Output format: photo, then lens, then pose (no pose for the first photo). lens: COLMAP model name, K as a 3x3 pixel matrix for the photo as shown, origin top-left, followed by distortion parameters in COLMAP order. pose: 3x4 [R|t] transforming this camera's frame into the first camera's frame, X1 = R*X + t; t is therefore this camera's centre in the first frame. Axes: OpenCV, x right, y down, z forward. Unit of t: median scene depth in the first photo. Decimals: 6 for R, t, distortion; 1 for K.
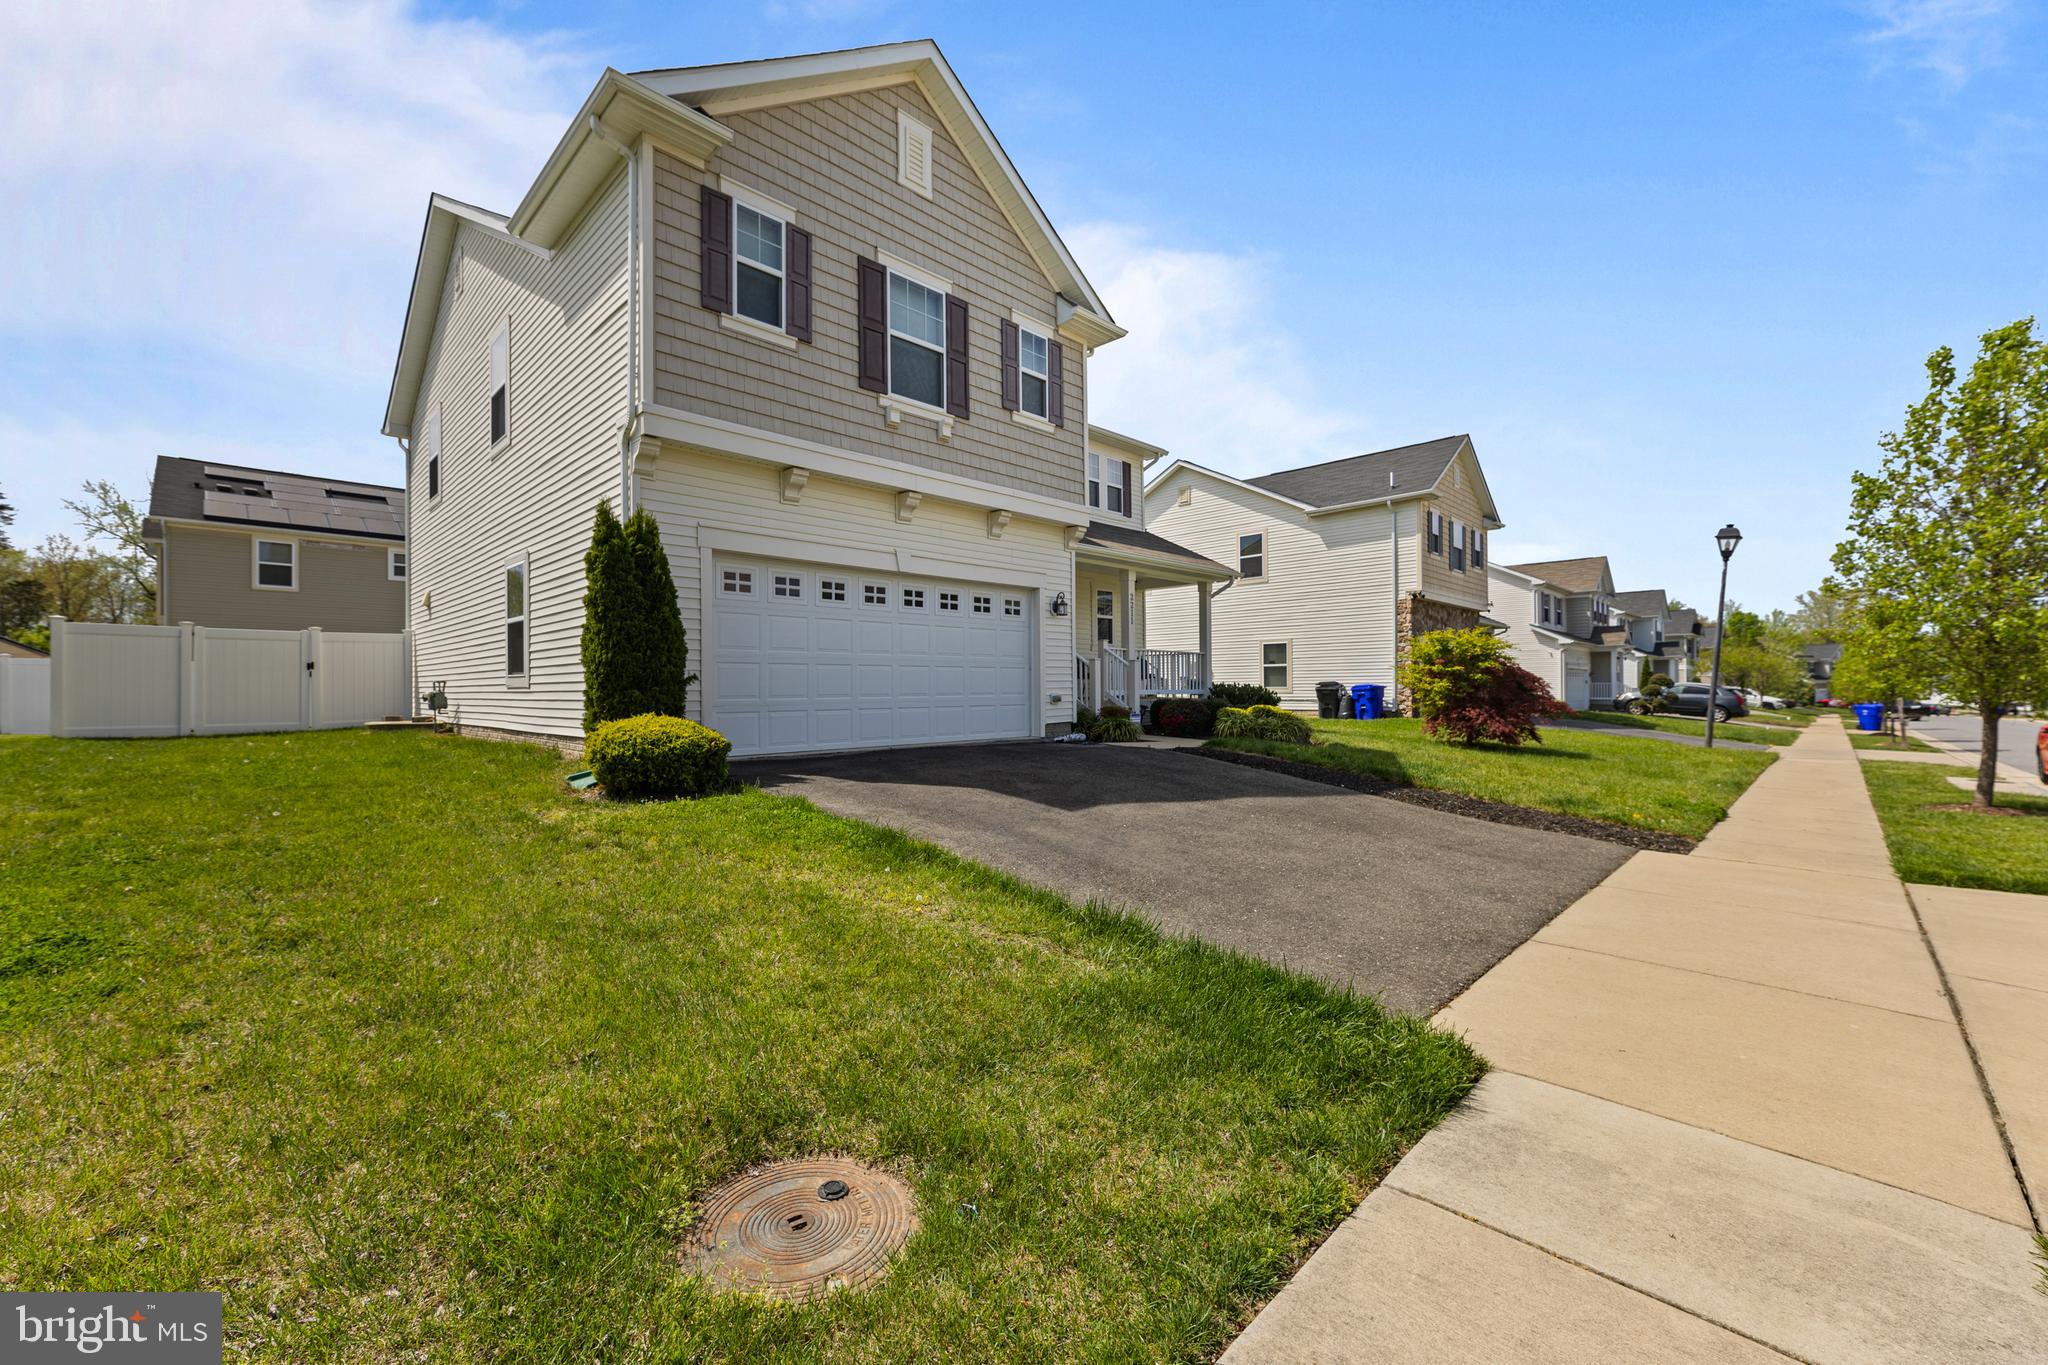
lens RADIAL K [[814.6, 0, 1024.0], [0, 814.6, 682.5], [0, 0, 1]] dist [0.006079, 0.000142]
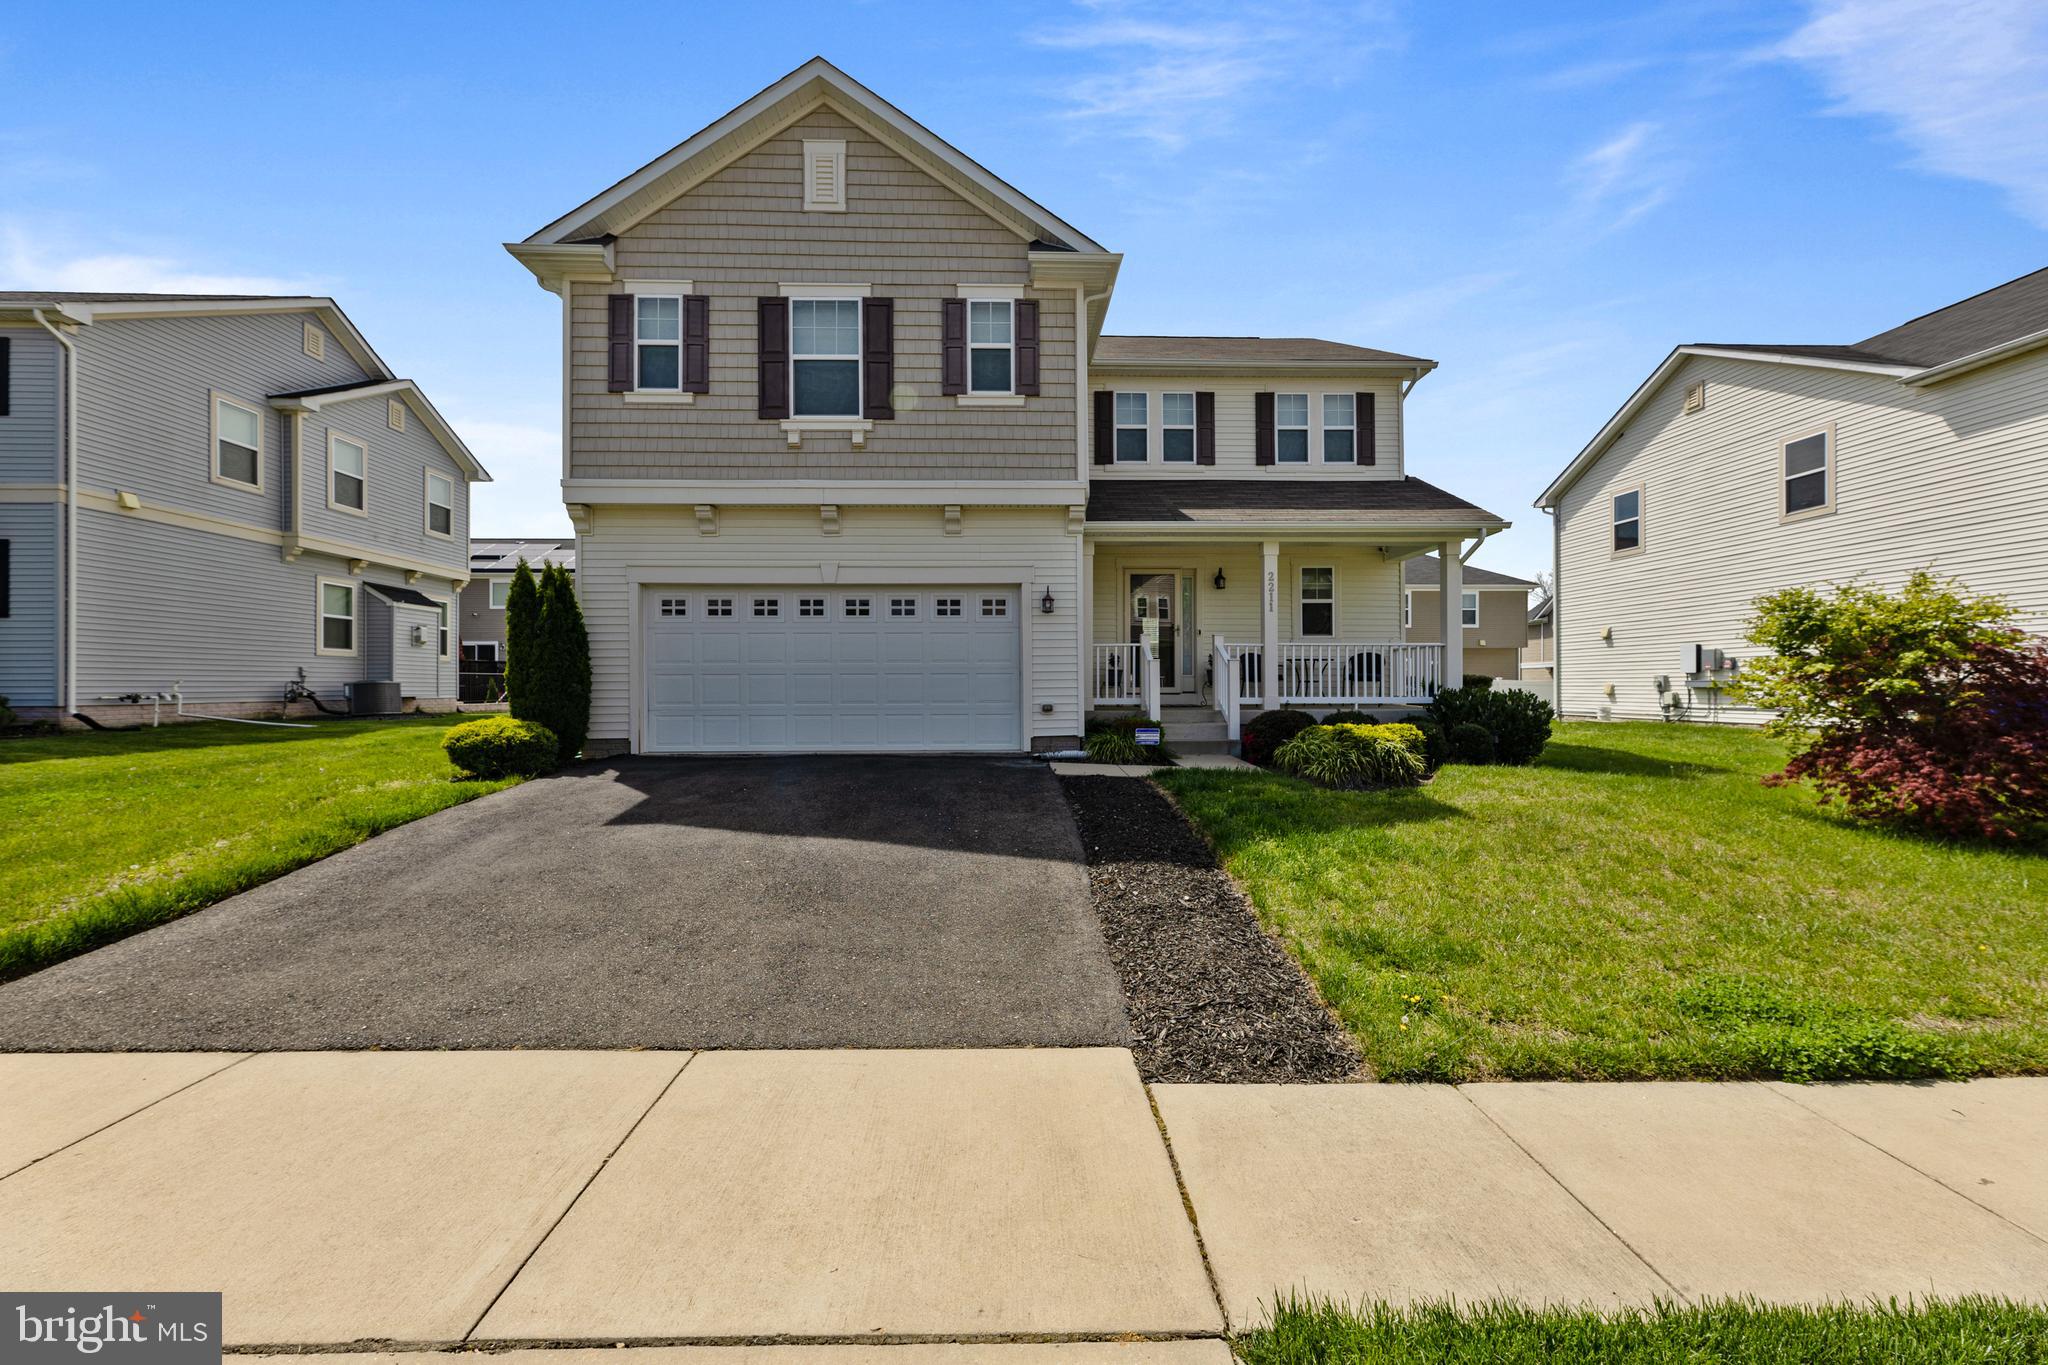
lens RADIAL K [[814.6, 0, 1024.0], [0, 814.6, 682.5], [0, 0, 1]] dist [0.006079, 0.000142]
pose [[0.722527, 0.000637, -0.691342, 0.732638], [0.003513, 0.999983, 0.004593, -0.013818], [0.691333, -0.005748, 0.722513, 0.417341]]
